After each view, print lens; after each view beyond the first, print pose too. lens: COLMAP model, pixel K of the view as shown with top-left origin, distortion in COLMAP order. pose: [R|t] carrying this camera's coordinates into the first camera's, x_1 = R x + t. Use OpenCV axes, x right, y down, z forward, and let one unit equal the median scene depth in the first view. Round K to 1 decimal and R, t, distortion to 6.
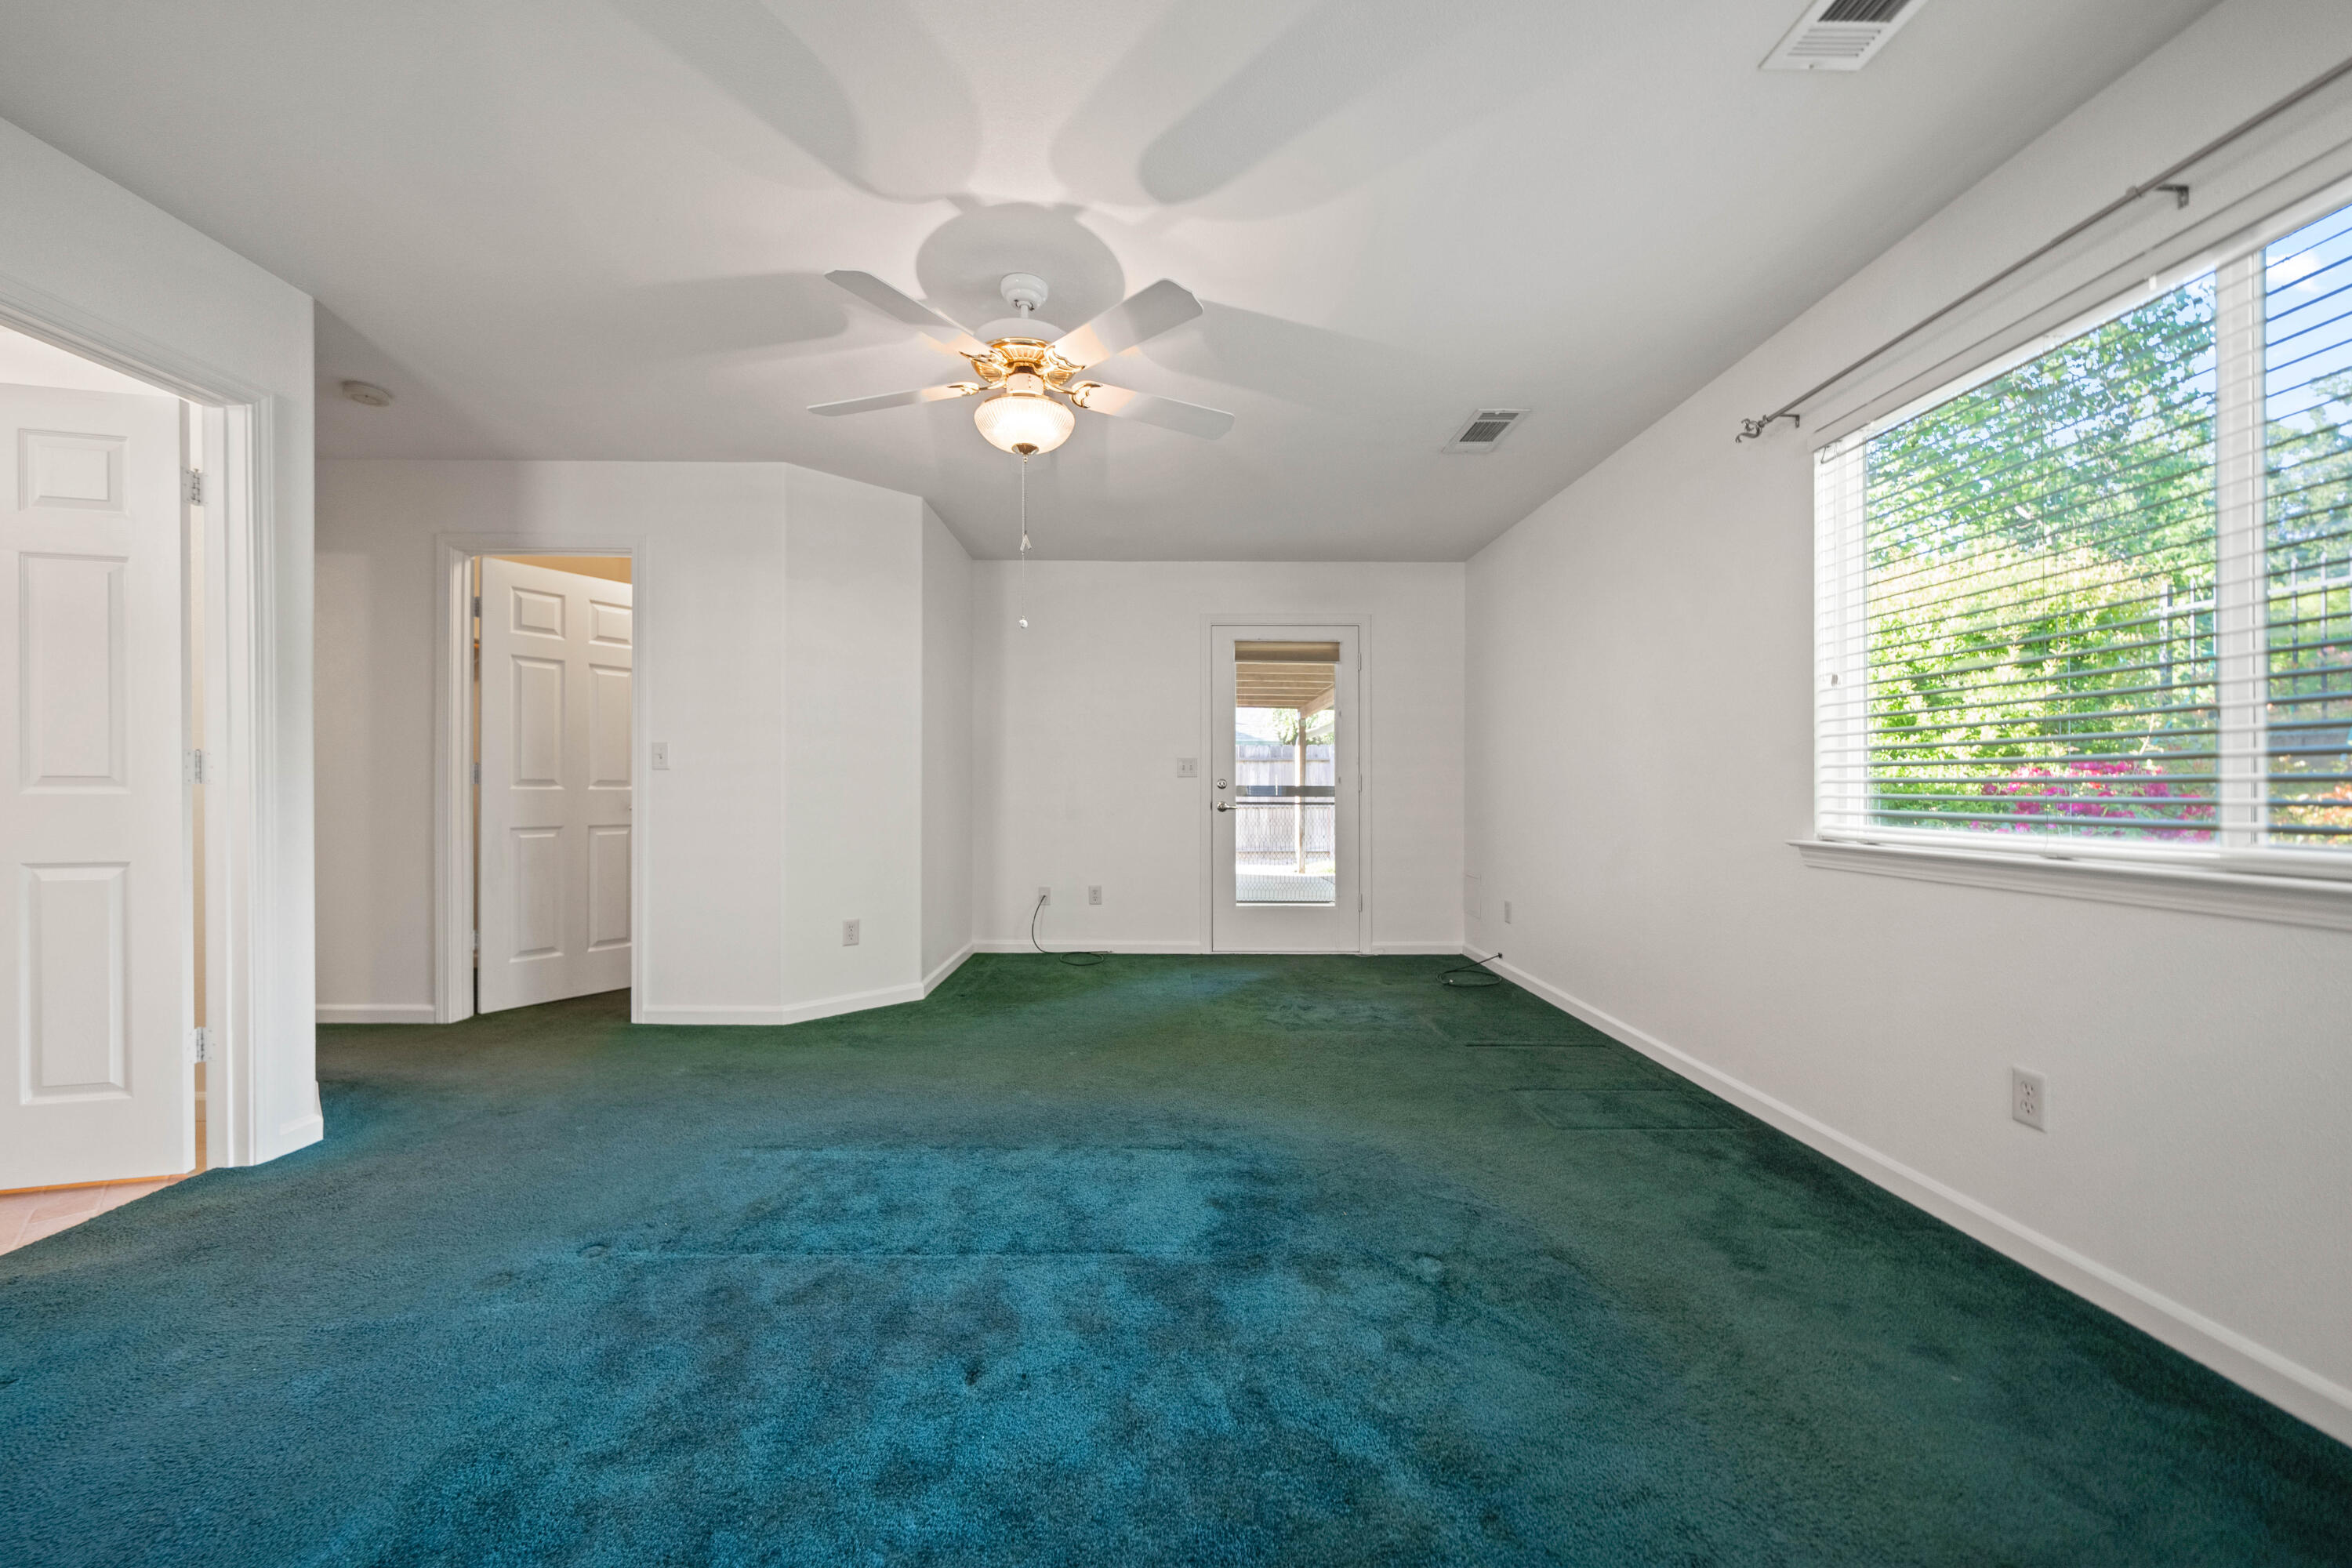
lens RADIAL K [[872.3, 0, 1155.2], [0, 872.3, 792.0], [0, 0, 1]] dist [-0.005494, 0.000170]
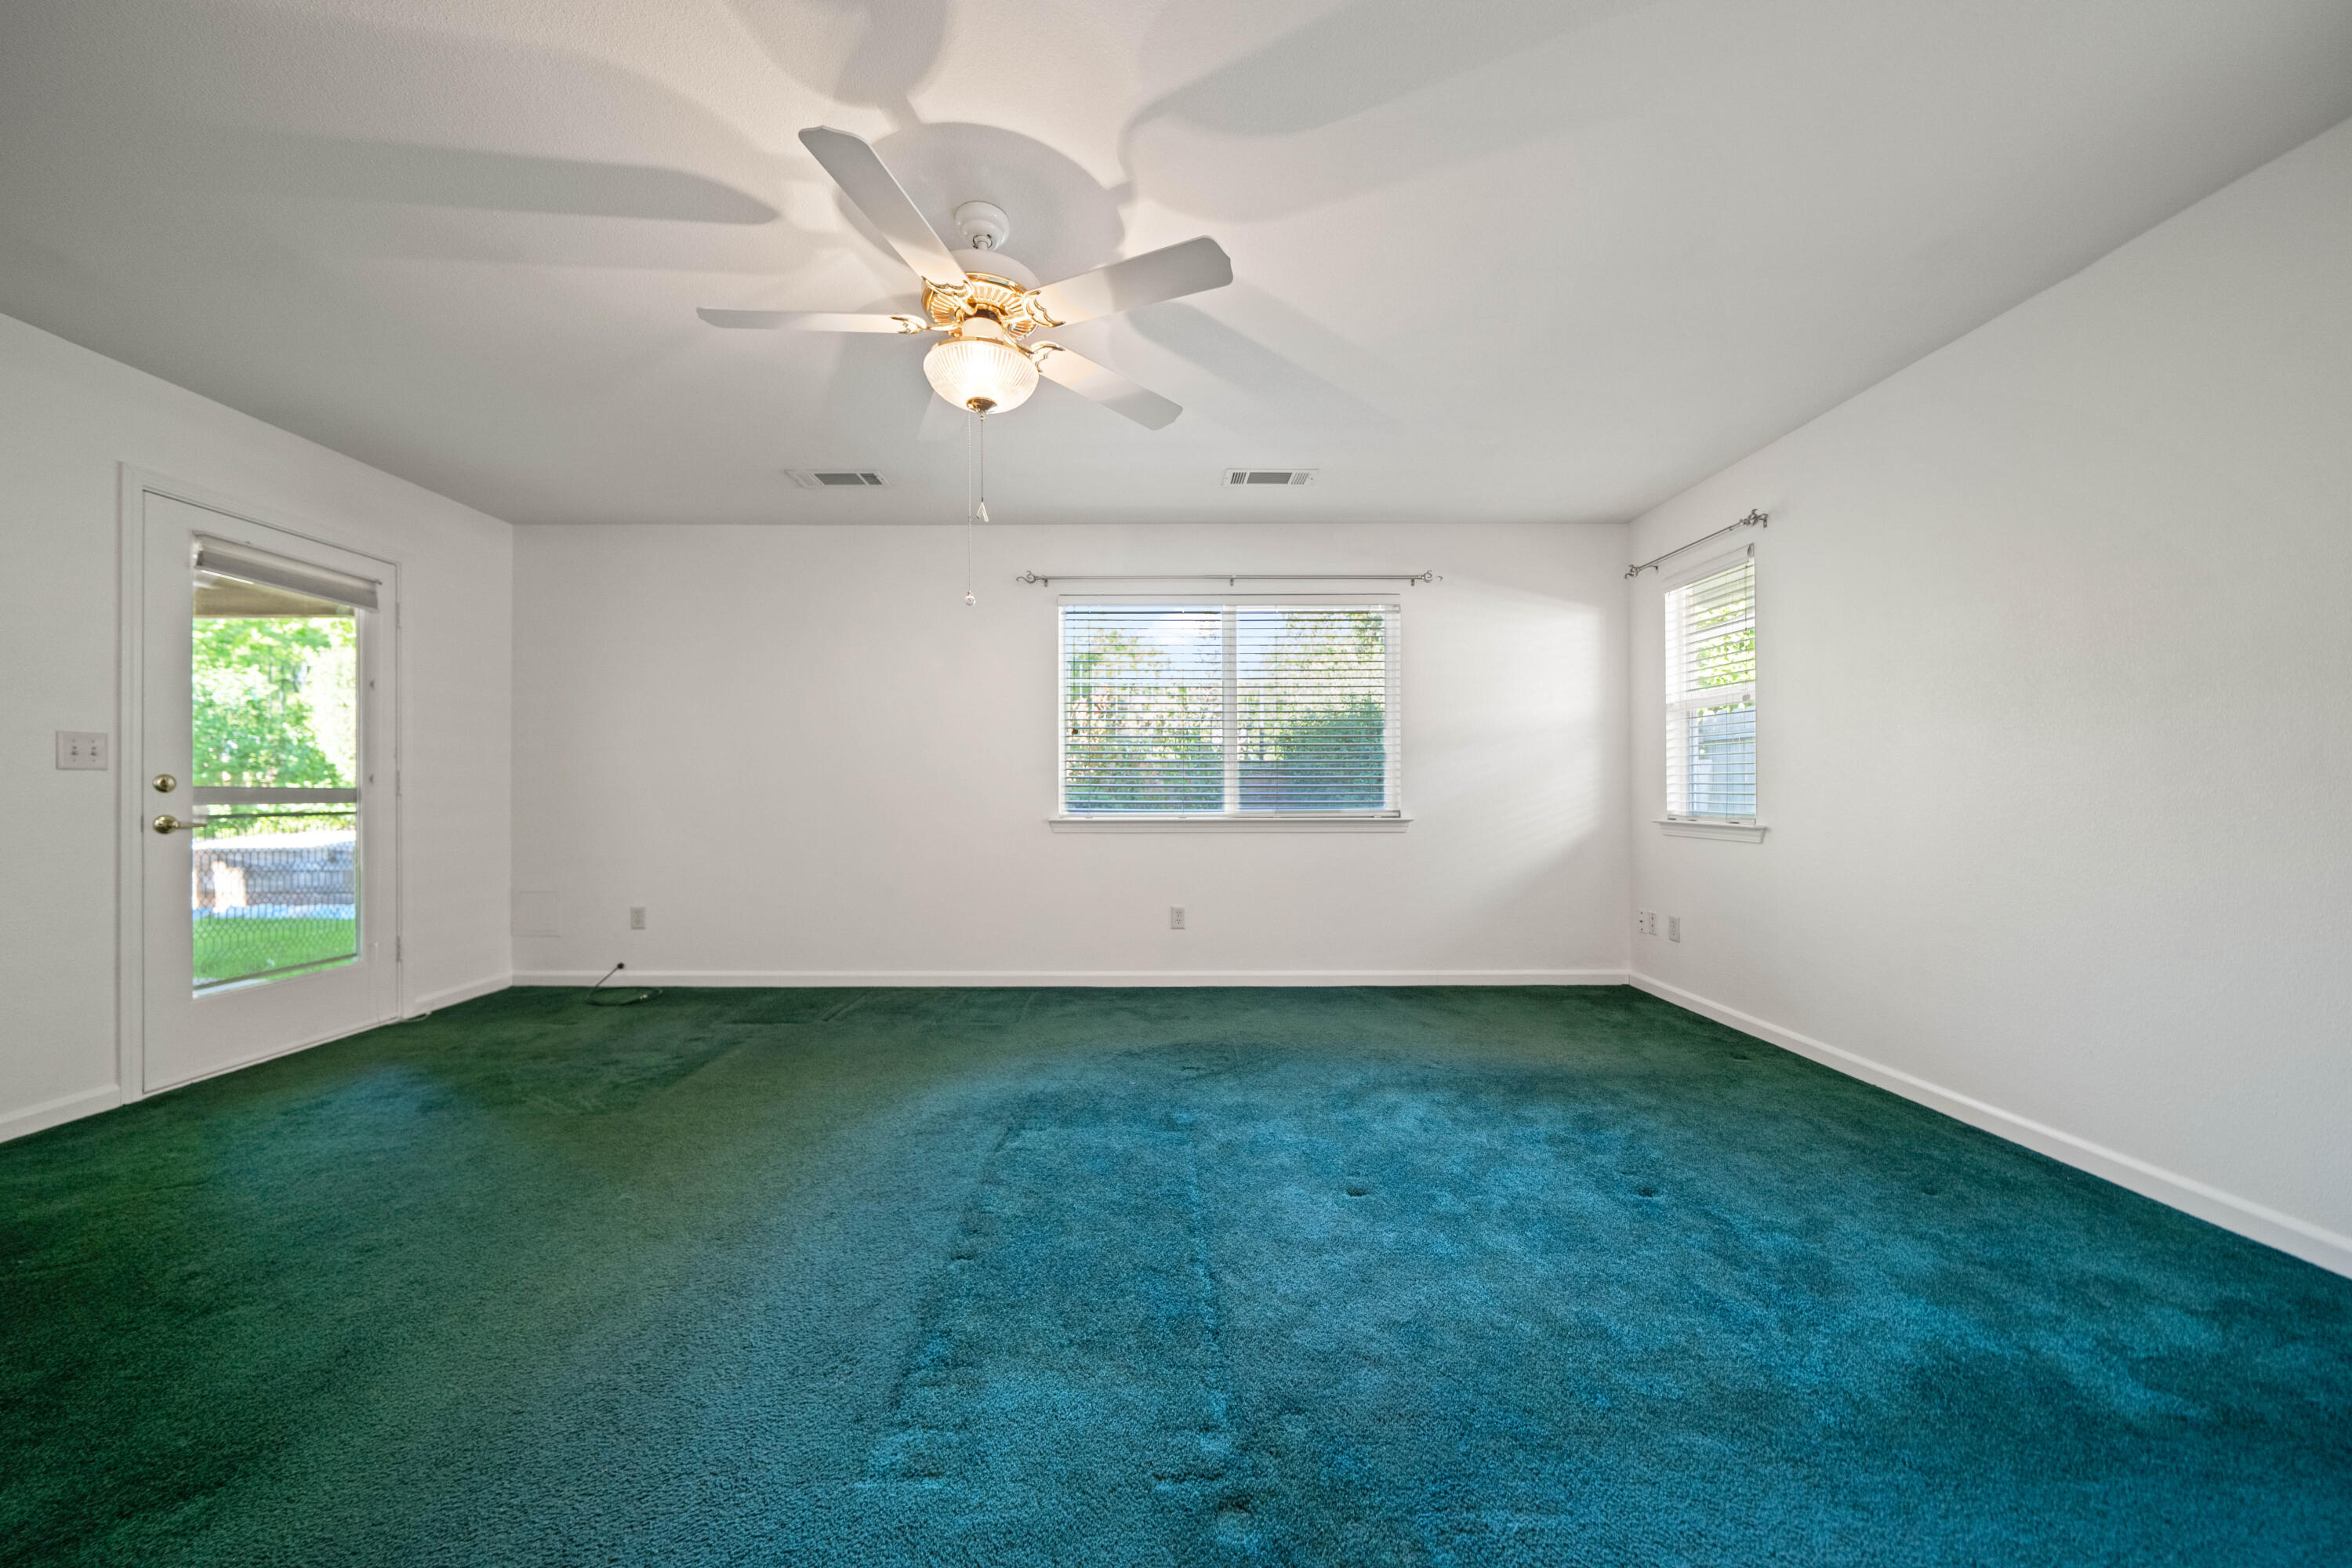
lens RADIAL K [[811.6, 0, 1158.7], [0, 811.6, 789.6], [0, 0, 1]] dist [-0.004912, -0.000057]
pose [[-0.022592, -0.001310, 0.999744, -0.897178], [0.004012, 0.999991, 0.001401, -0.006451], [-0.999737, 0.004043, -0.022587, 0.778234]]
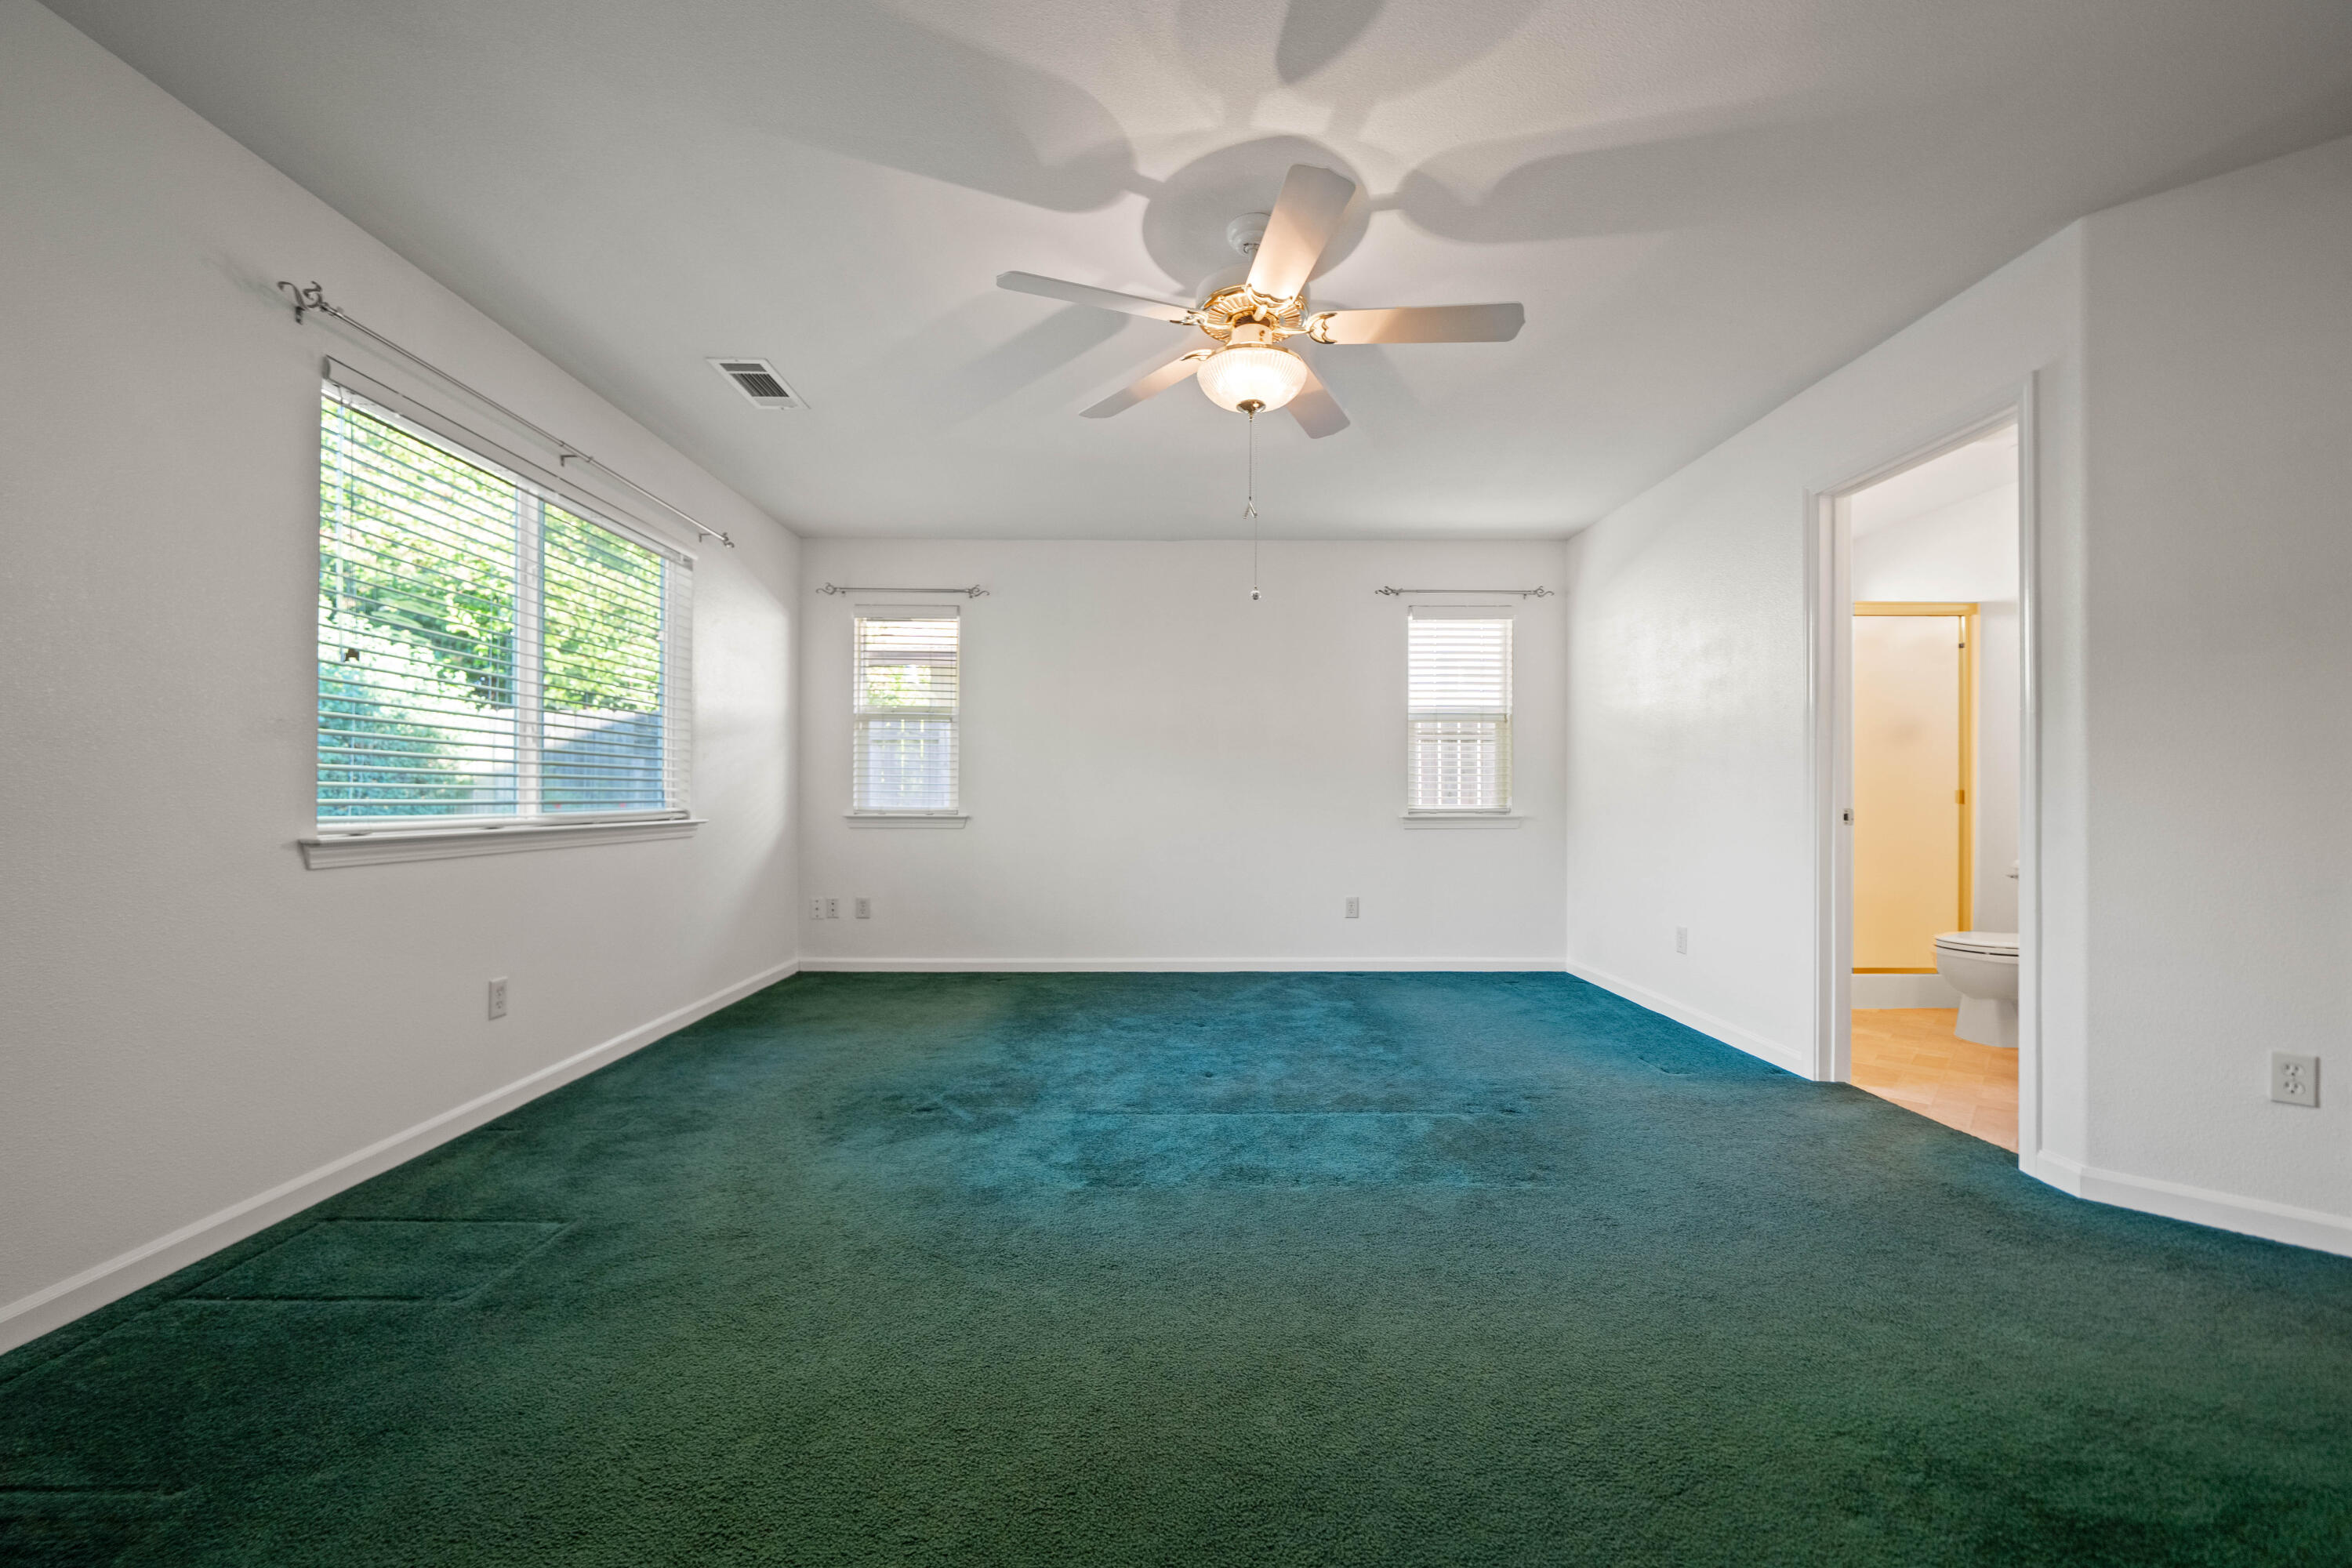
lens RADIAL K [[916.4, 0, 1186.0], [0, 916.4, 781.0], [0, 0, 1]] dist [-0.001759, 0.000175]
pose [[-0.999810, -0.005799, -0.018636, -0.061903], [-0.005532, 0.999882, -0.014358, 0.008188], [0.018717, -0.014252, -0.999723, 1.795592]]
